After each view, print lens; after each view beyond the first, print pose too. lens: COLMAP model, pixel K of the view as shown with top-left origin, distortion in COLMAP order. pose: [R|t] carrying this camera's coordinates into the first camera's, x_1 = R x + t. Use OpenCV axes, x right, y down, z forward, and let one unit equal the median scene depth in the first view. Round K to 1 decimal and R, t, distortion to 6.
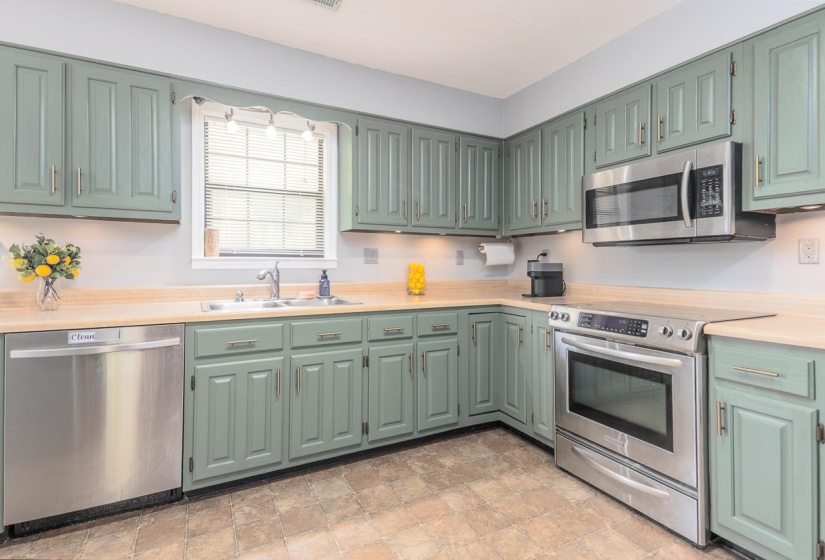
lens RADIAL K [[401.4, 0, 410.2], [0, 401.4, 260.6], [0, 0, 1]] dist [0.040016, -0.002627]
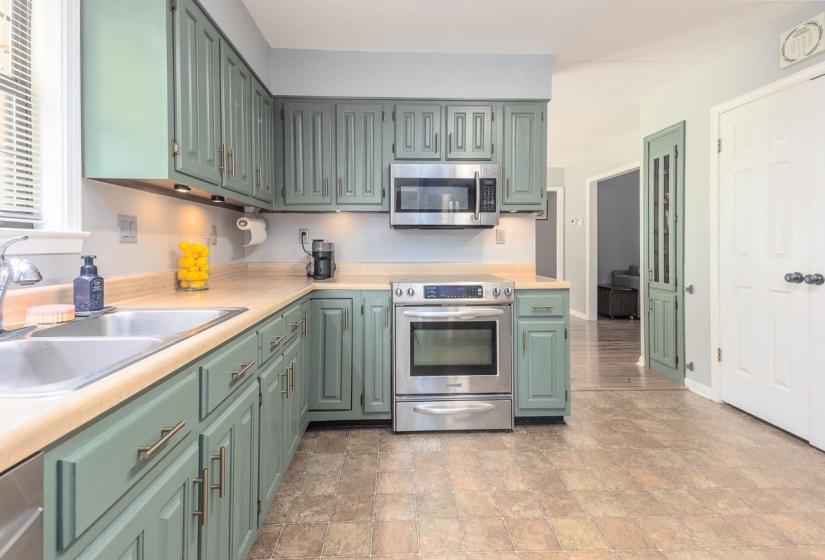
lens RADIAL K [[401.4, 0, 404.8], [0, 401.4, 246.6], [0, 0, 1]] dist [0.040016, -0.002627]
pose [[0.418089, -0.004467, 0.908395, -0.581174], [-0.006951, 0.999943, 0.008116, 0.007211], [-0.908380, -0.009708, 0.418034, 0.530788]]
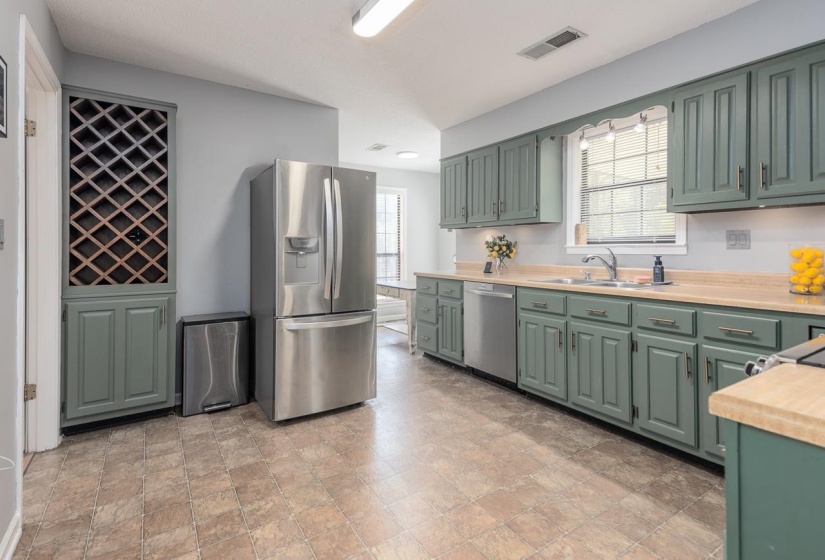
lens RADIAL K [[401.4, 0, 393.6], [0, 401.4, 248.5], [0, 0, 1]] dist [0.040016, -0.002627]
pose [[0.067675, -0.005421, -0.997693, 0.873383], [0.013808, 0.999895, -0.004497, 0.000731], [0.997612, -0.013472, 0.067742, 0.327378]]
